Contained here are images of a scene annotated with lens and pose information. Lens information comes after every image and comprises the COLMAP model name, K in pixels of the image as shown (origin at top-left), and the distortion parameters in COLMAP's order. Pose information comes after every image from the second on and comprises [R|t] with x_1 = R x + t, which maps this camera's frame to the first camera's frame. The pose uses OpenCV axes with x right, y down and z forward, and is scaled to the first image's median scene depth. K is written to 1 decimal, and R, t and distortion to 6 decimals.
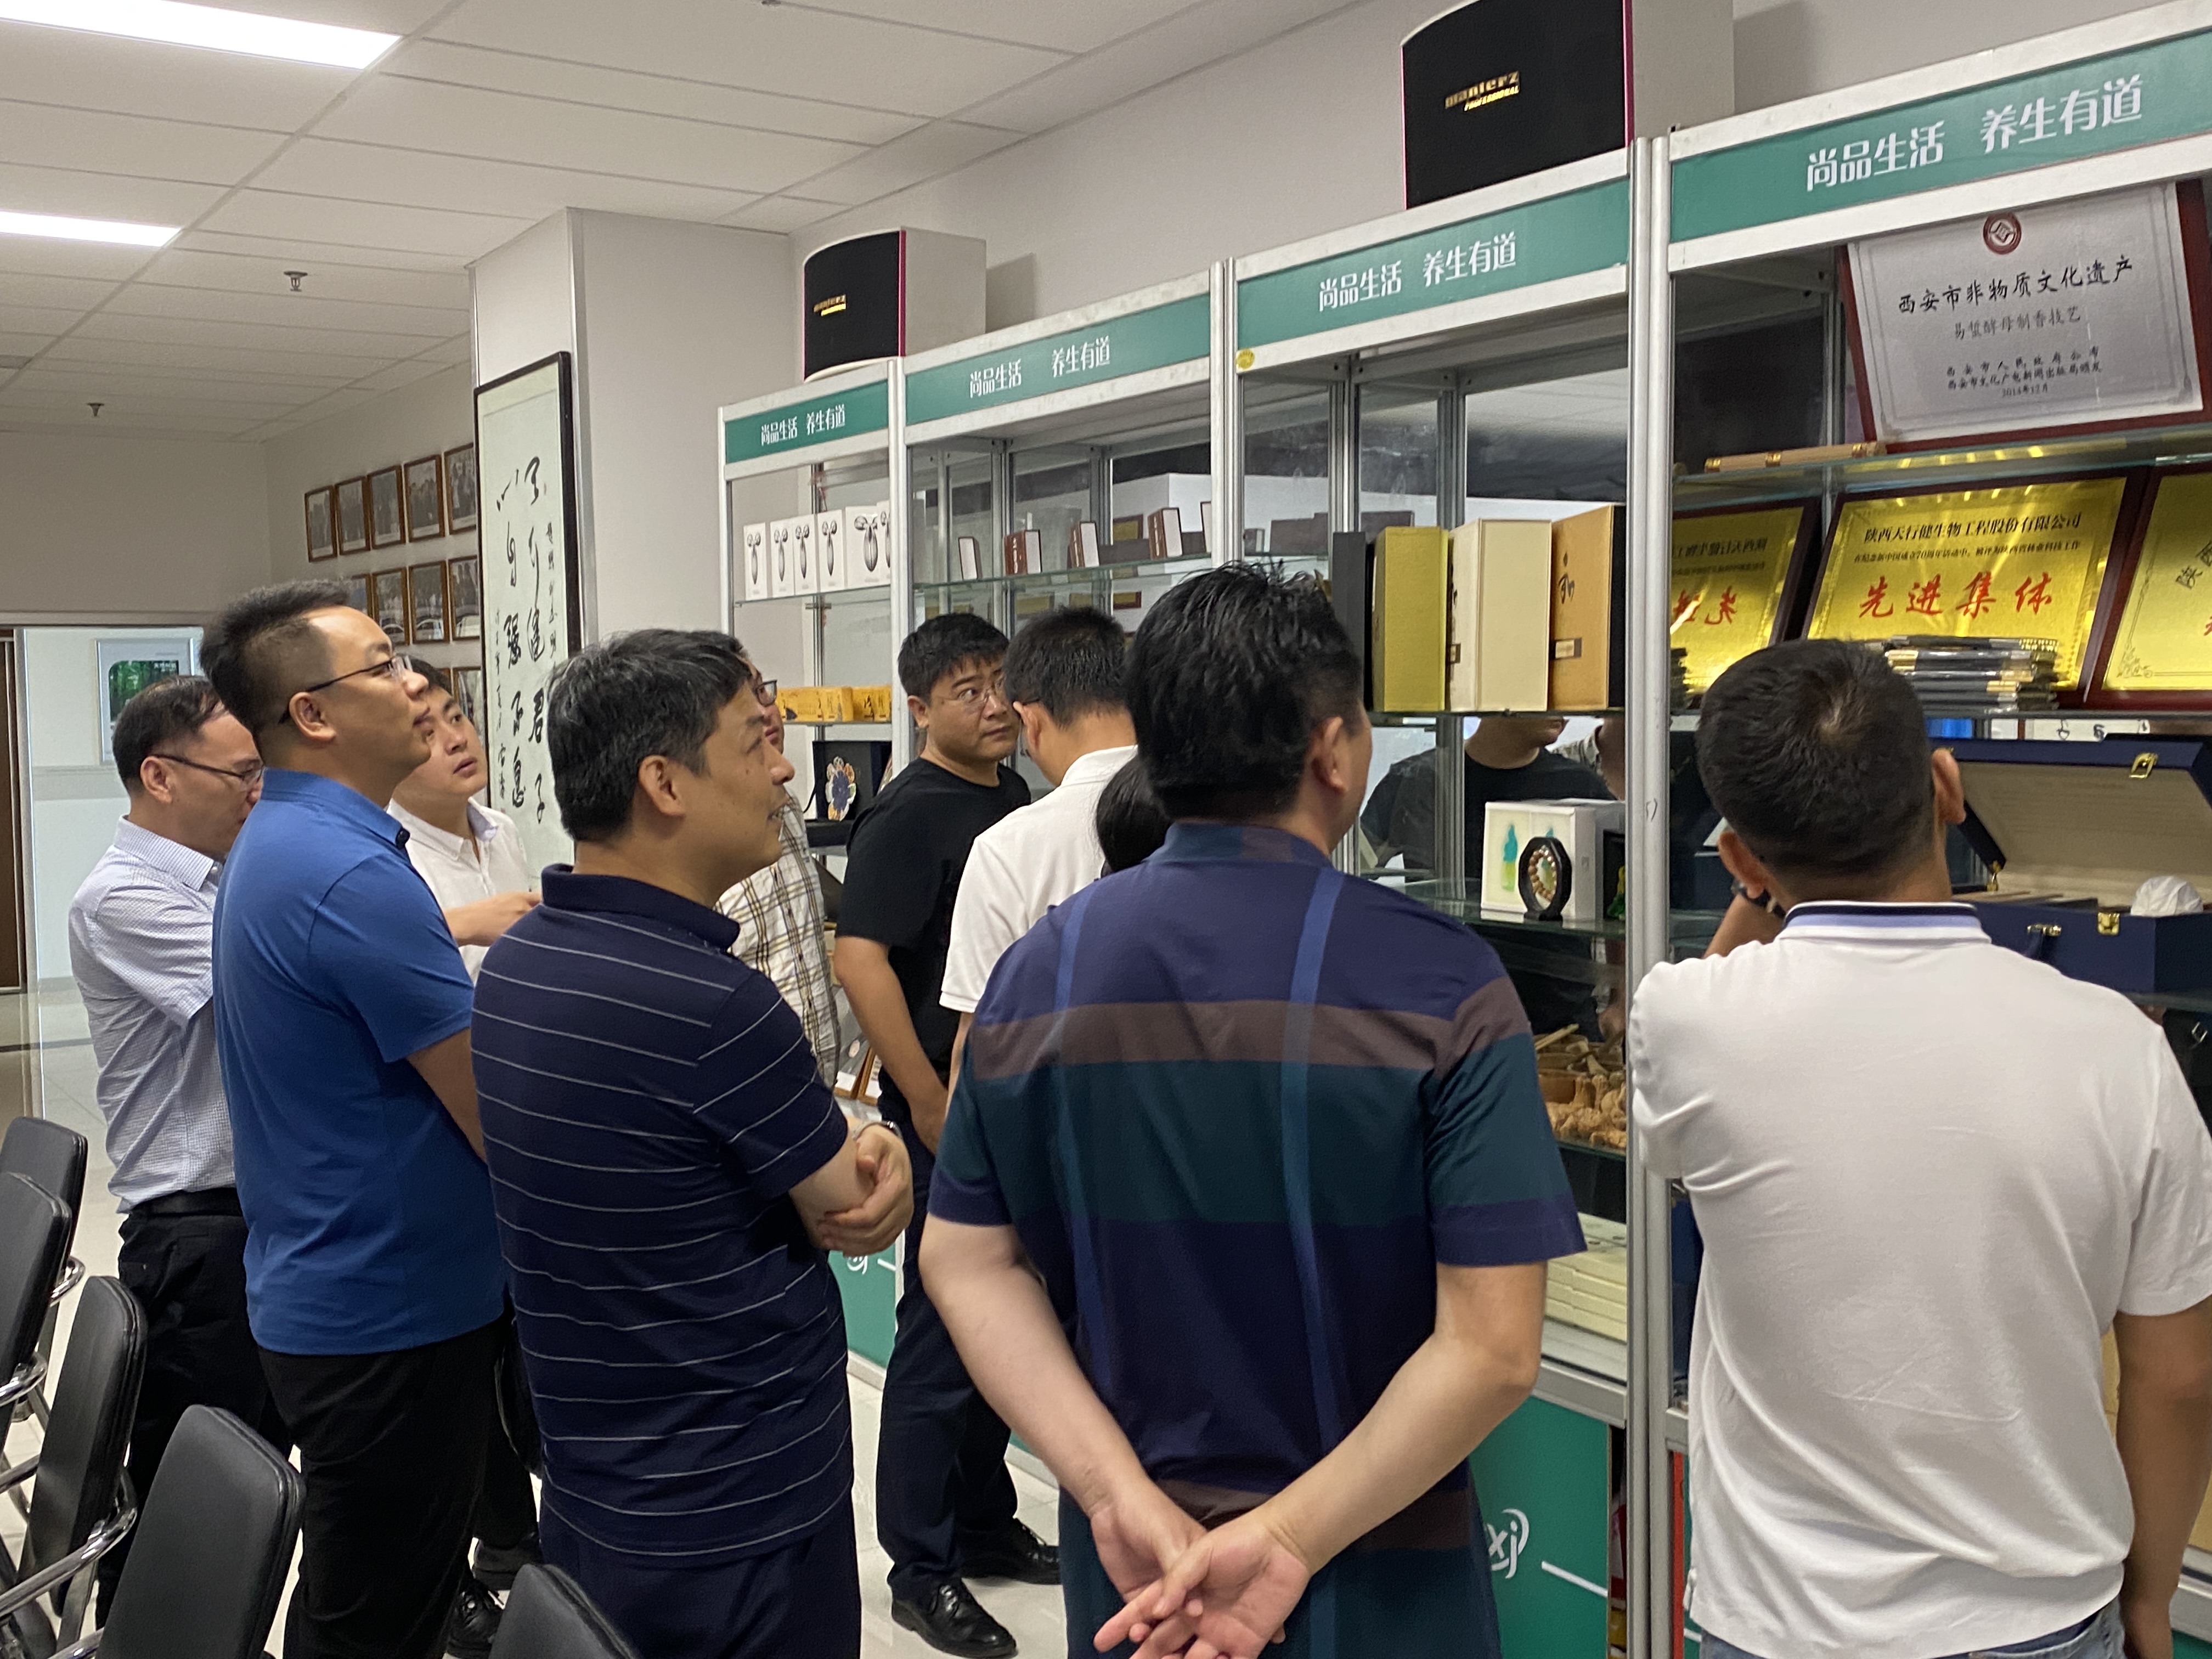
lens RADIAL K [[2191.0, 0, 1107.4], [0, 2191.0, 832.4], [0, 0, 1]] dist [0.025908, 0.000000]
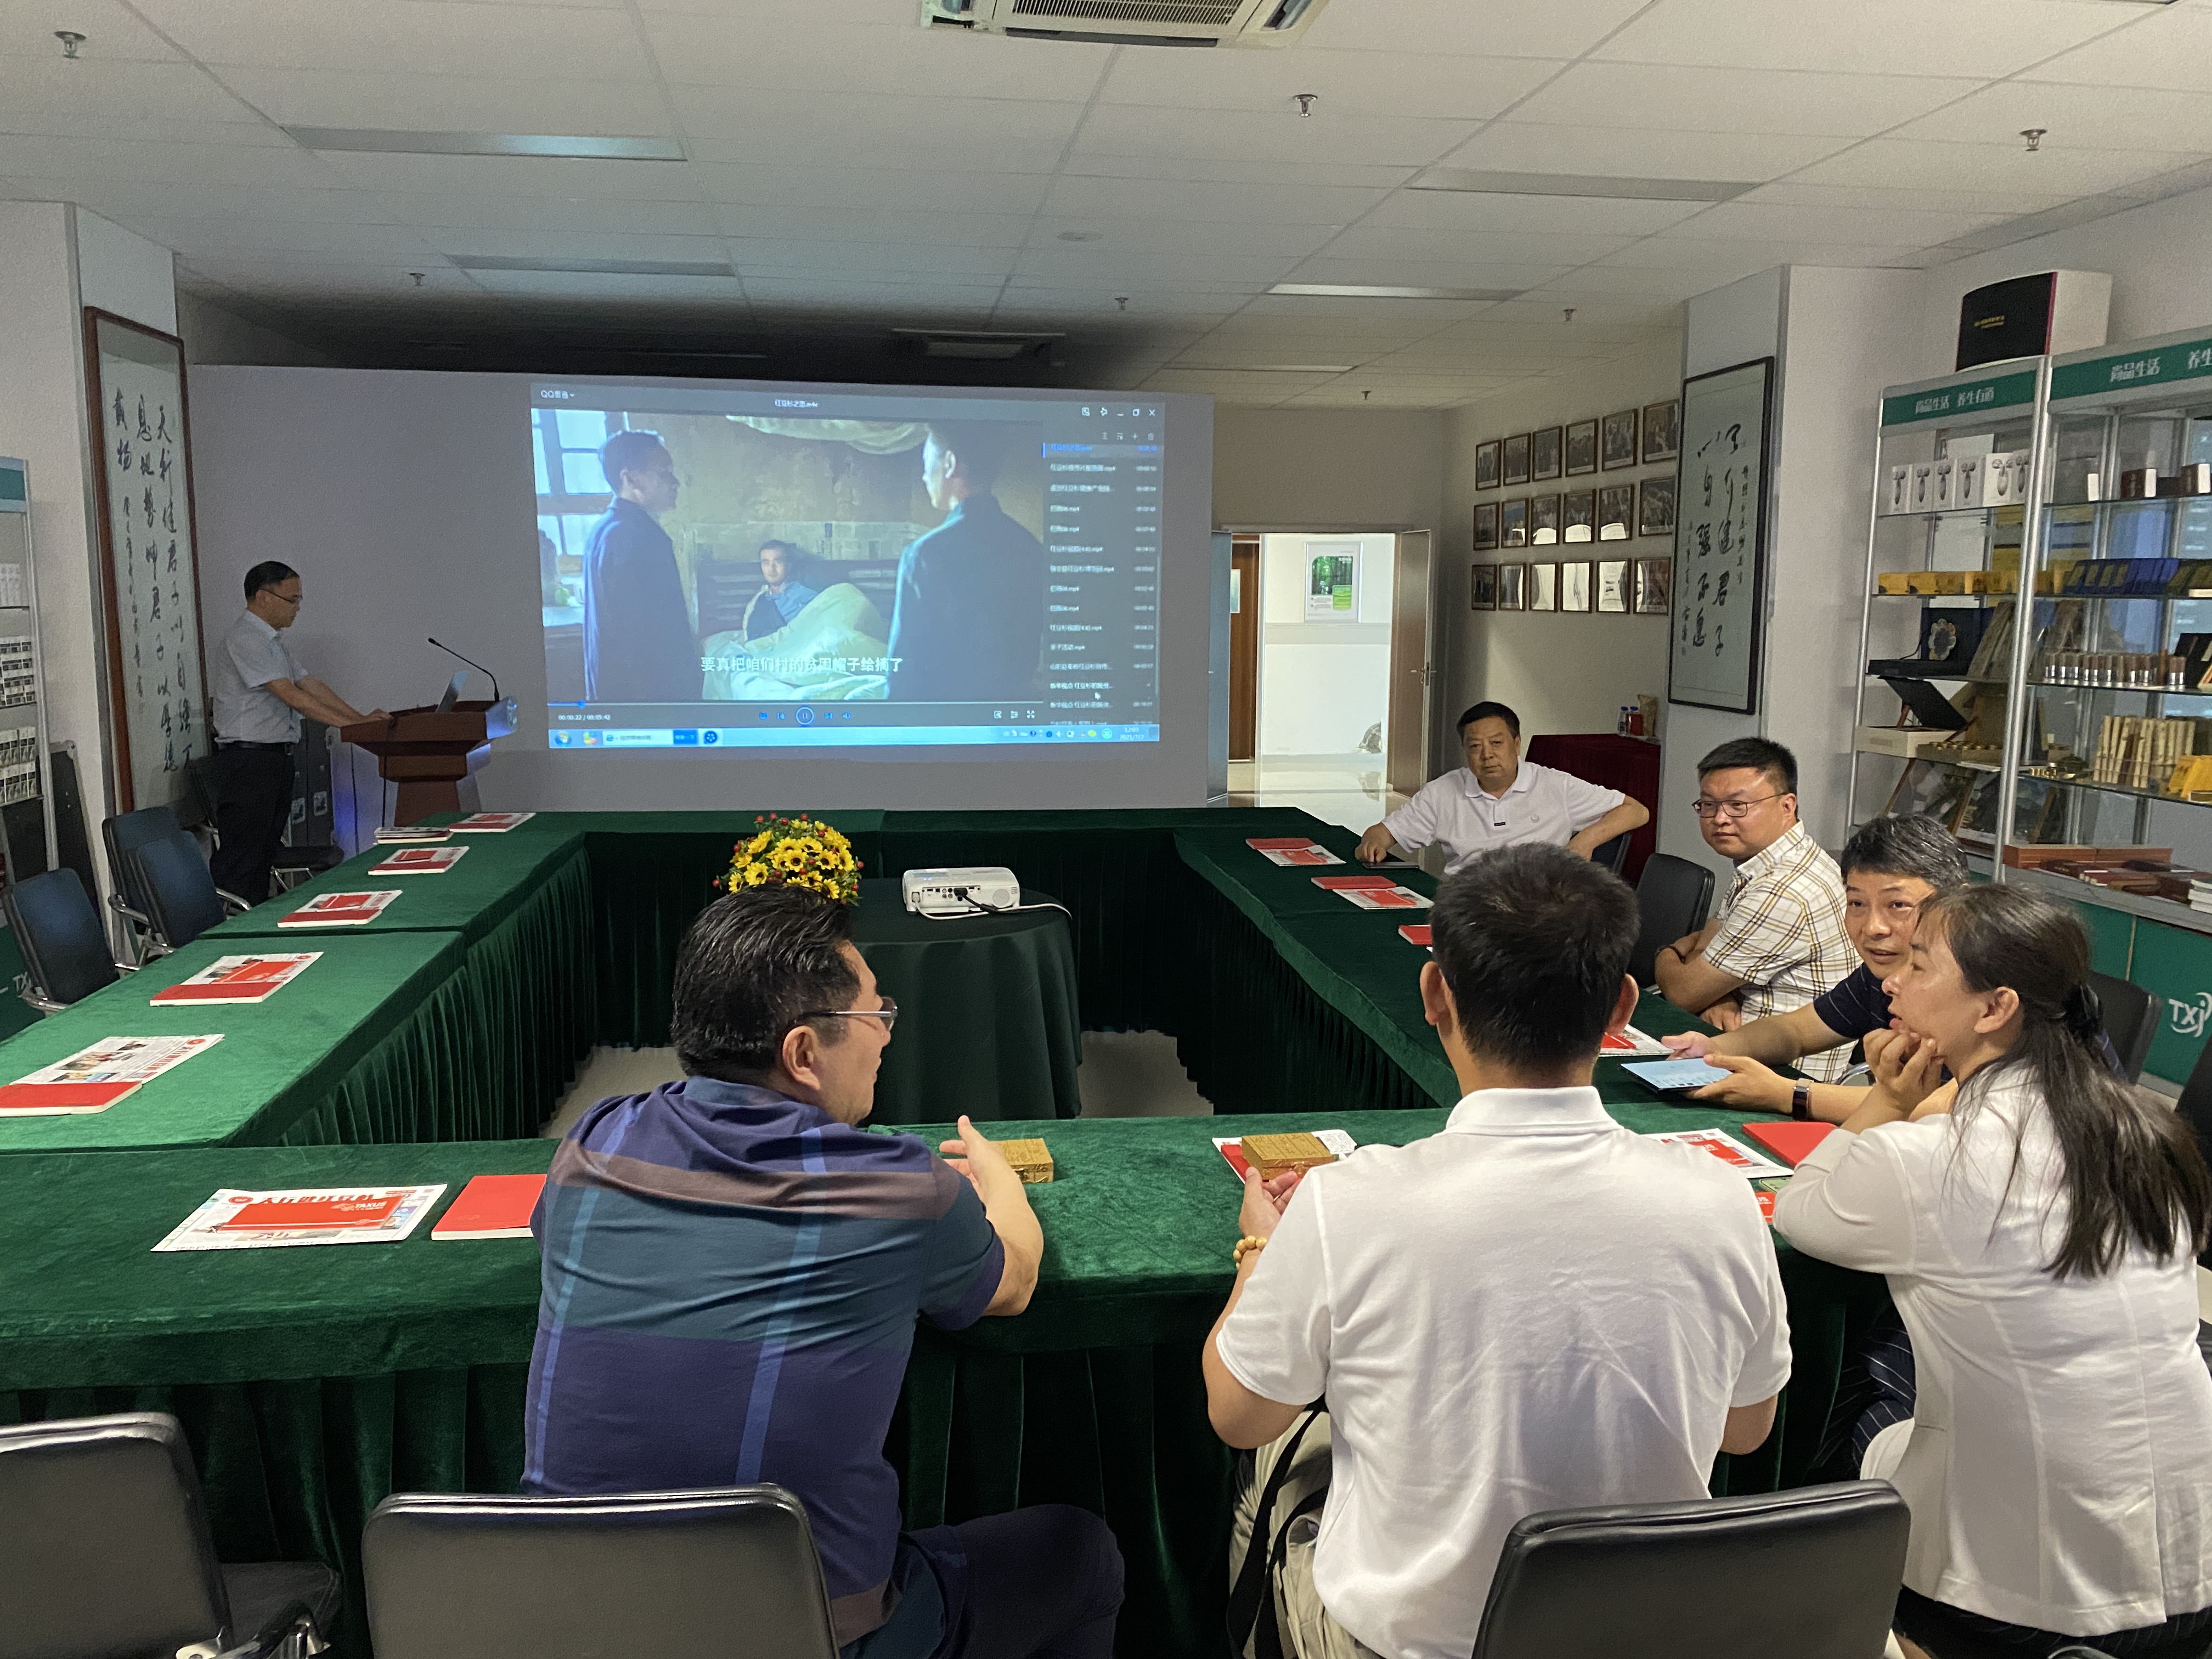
lens RADIAL K [[1657.1, 0, 1101.9], [0, 1657.1, 825.2], [0, 0, 1]] dist [-0.001825, -0.000956]
pose [[0.894801, 0.084096, -0.438474, -0.124038], [-0.049346, 0.994712, 0.090077, 0.032311], [0.443730, -0.058964, 0.894218, -0.290324]]
